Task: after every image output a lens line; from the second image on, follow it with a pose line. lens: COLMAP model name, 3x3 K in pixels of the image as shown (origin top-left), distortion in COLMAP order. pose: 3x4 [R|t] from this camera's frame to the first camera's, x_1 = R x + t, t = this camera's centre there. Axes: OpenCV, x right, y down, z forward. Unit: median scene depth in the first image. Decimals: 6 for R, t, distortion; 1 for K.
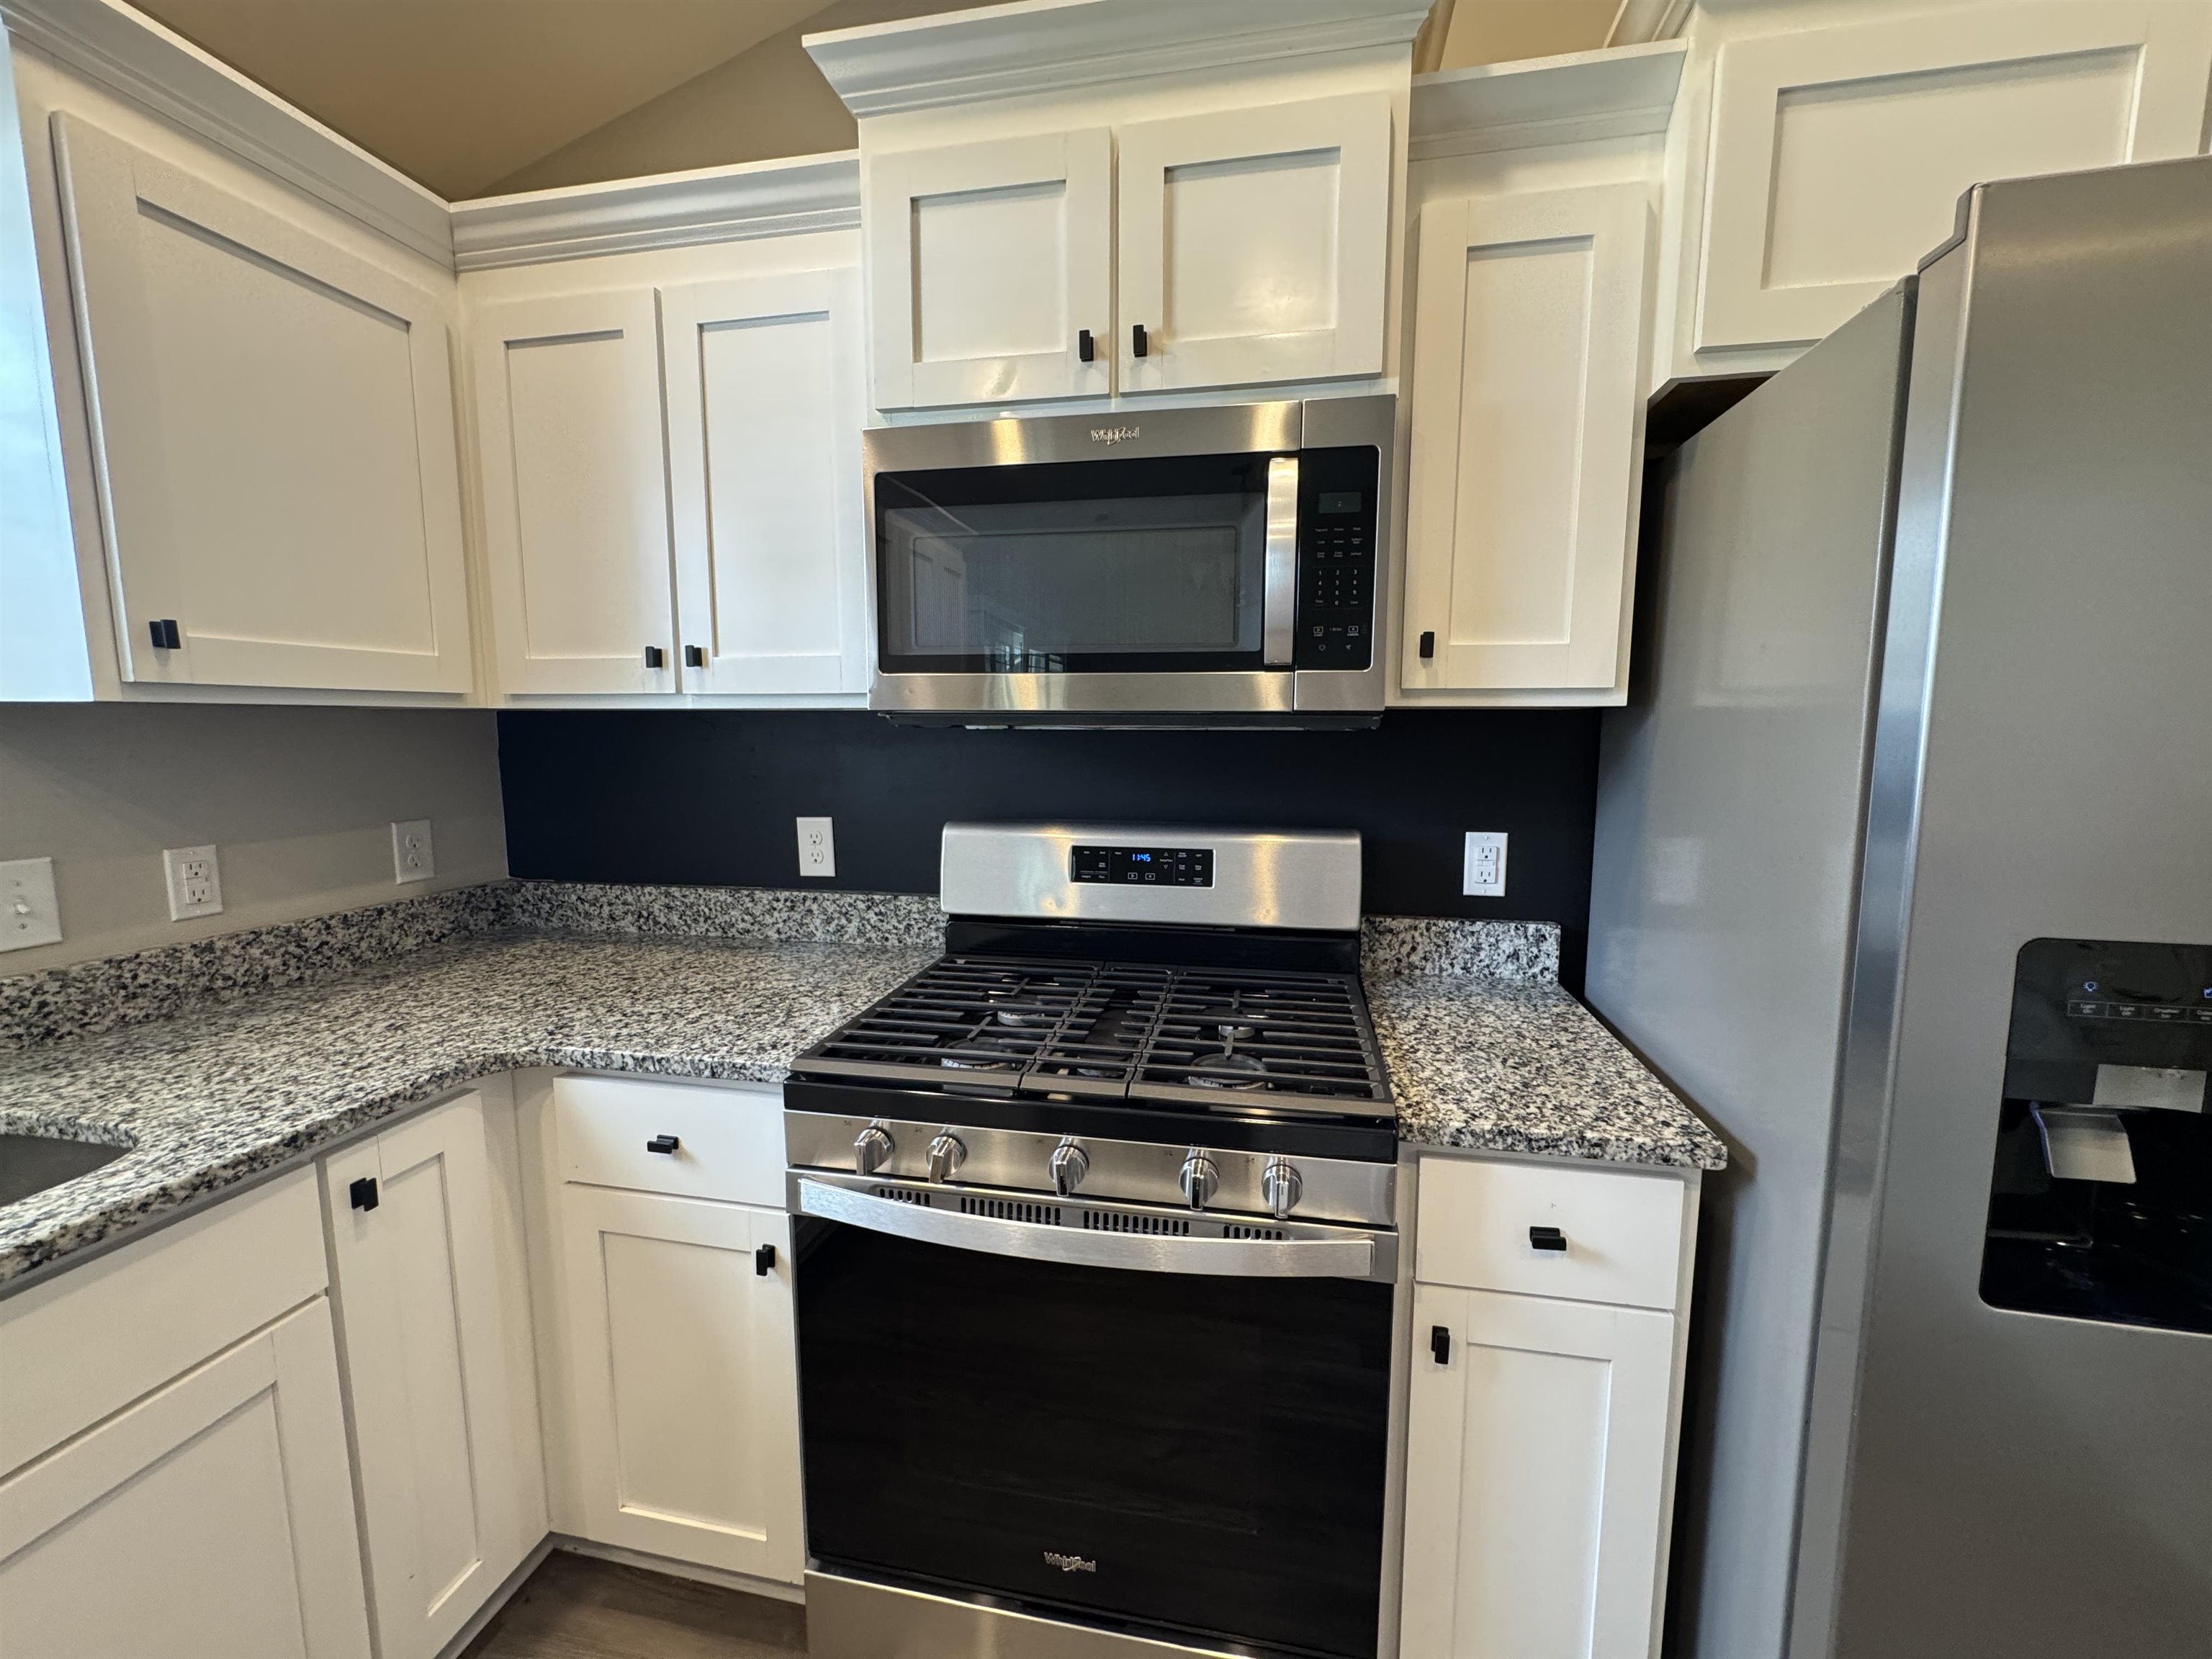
lens RADIAL K [[879.3, 0, 1107.4], [0, 879.3, 828.8], [0, 0, 1]] dist [-0.000961, -0.000052]
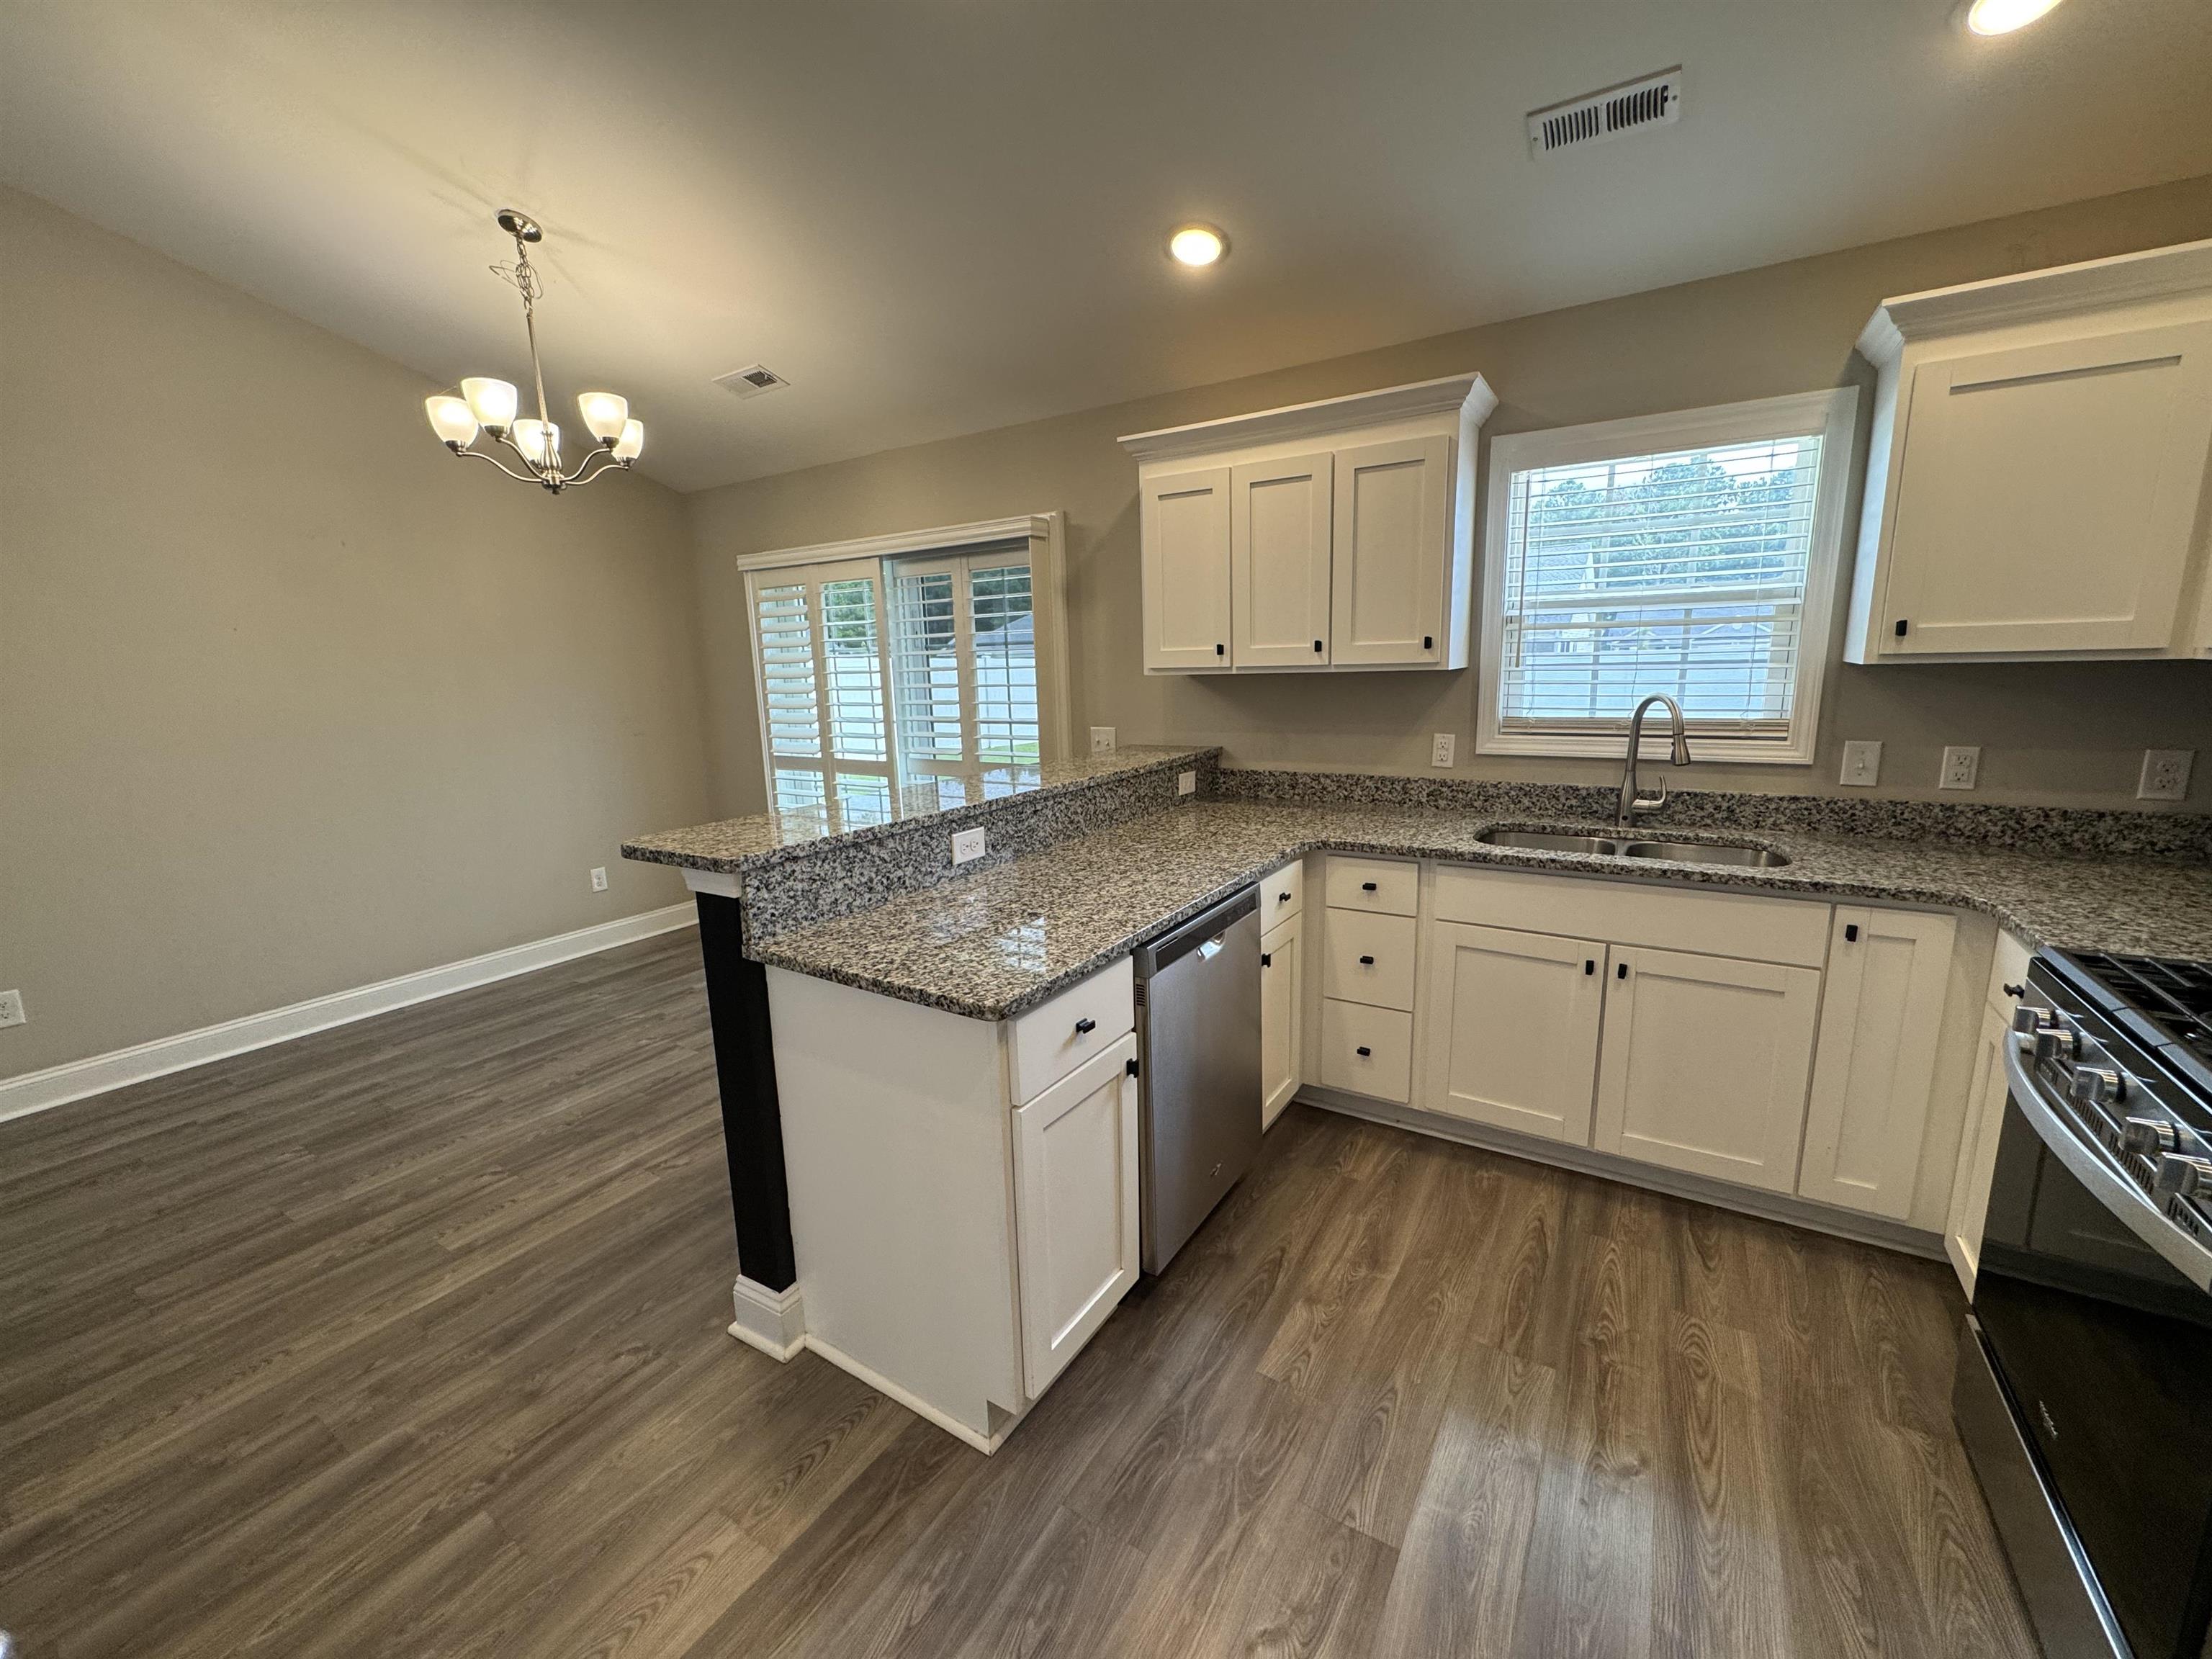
lens RADIAL K [[879.3, 0, 1103.6], [0, 879.3, 829.9], [0, 0, 1]] dist [-0.000961, -0.000052]
pose [[-0.355855, 0.189175, -0.915194, 1.027701], [-0.081287, 0.969320, 0.231970, -0.075721], [0.930999, 0.156942, -0.329560, 0.071537]]
